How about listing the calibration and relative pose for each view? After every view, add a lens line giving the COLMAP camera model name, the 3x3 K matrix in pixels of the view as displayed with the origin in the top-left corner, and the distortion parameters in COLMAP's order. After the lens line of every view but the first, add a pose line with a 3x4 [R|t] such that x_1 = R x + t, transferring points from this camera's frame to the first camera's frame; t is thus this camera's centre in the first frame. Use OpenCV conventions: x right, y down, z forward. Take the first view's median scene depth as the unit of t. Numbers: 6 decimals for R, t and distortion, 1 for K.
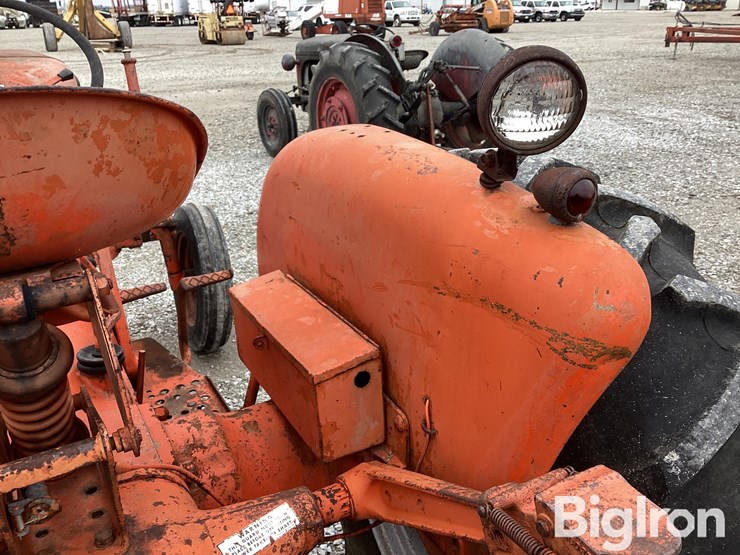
lens RADIAL K [[673.0, 0, 370.0], [0, 673.0, 277.5], [0, 0, 1]] dist [0.123681, -0.247316]
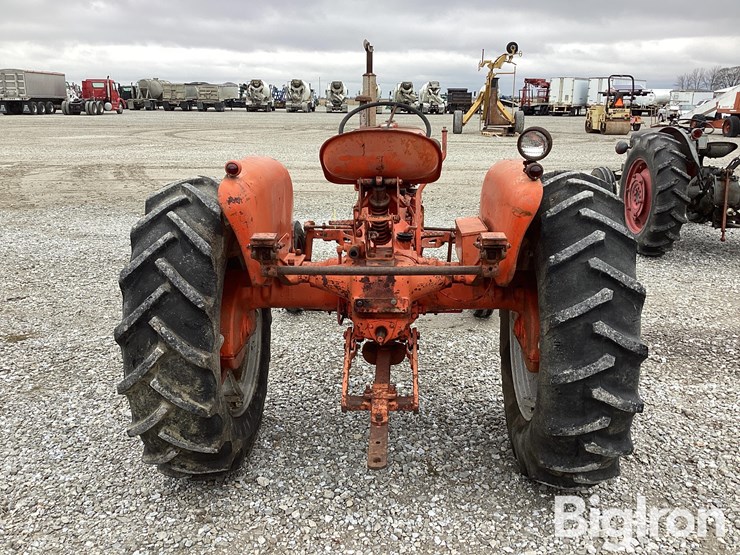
lens RADIAL K [[673.0, 0, 370.0], [0, 673.0, 277.5], [0, 0, 1]] dist [0.123681, -0.247316]
pose [[0.851783, 0.154650, -0.500548, 0.043553], [-0.213170, 0.975078, -0.061489, 0.024264], [0.478564, 0.159077, 0.863522, -0.068656]]
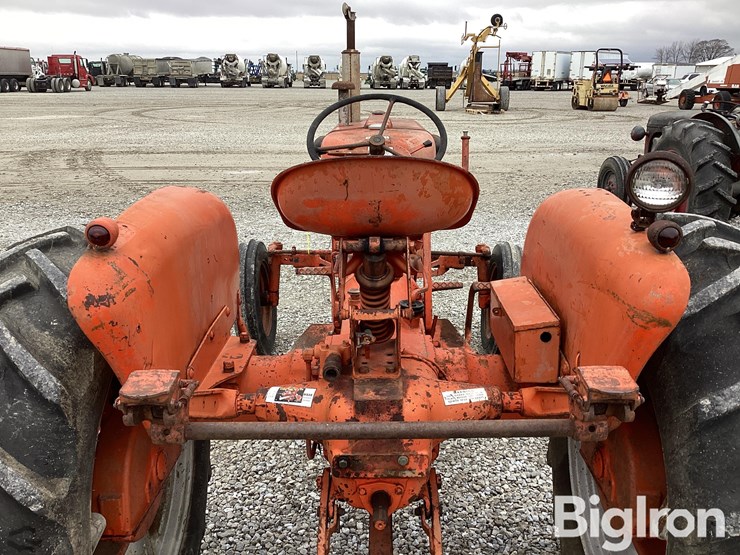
lens RADIAL K [[669.3, 0, 372.0], [0, 669.3, 278.4], [0, 0, 1]] dist [0.108826, -0.210278]
pose [[0.868875, 0.161879, -0.467816, 0.015563], [-0.199065, 0.979503, -0.030785, 0.006158], [0.453243, 0.119874, 0.883290, -0.028362]]
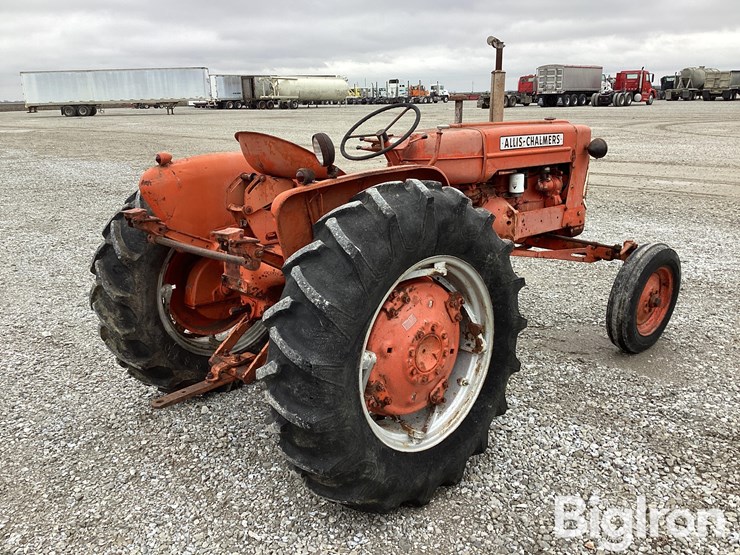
lens RADIAL K [[673.0, 0, 370.0], [0, 673.0, 277.5], [0, 0, 1]] dist [0.123681, -0.247316]
pose [[0.248395, 0.264910, -0.931731, 0.117639], [-0.343869, 0.923344, 0.170852, -0.011152], [0.905568, 0.277955, 0.320449, 0.012124]]
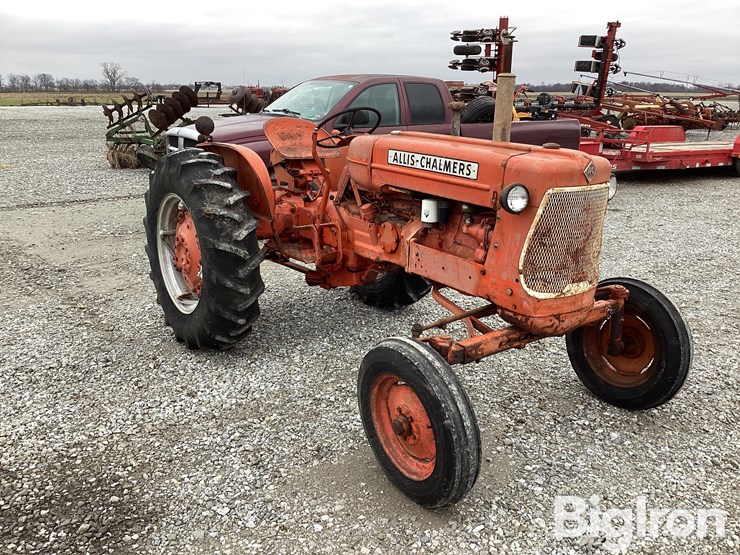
lens RADIAL K [[673.0, 0, 370.0], [0, 673.0, 277.5], [0, 0, 1]] dist [0.123681, -0.247316]
pose [[-0.992896, 0.041471, -0.111527, -0.015222], [-0.034730, 0.795474, 0.604992, -0.094508], [0.113807, 0.604568, -0.788382, 0.221582]]
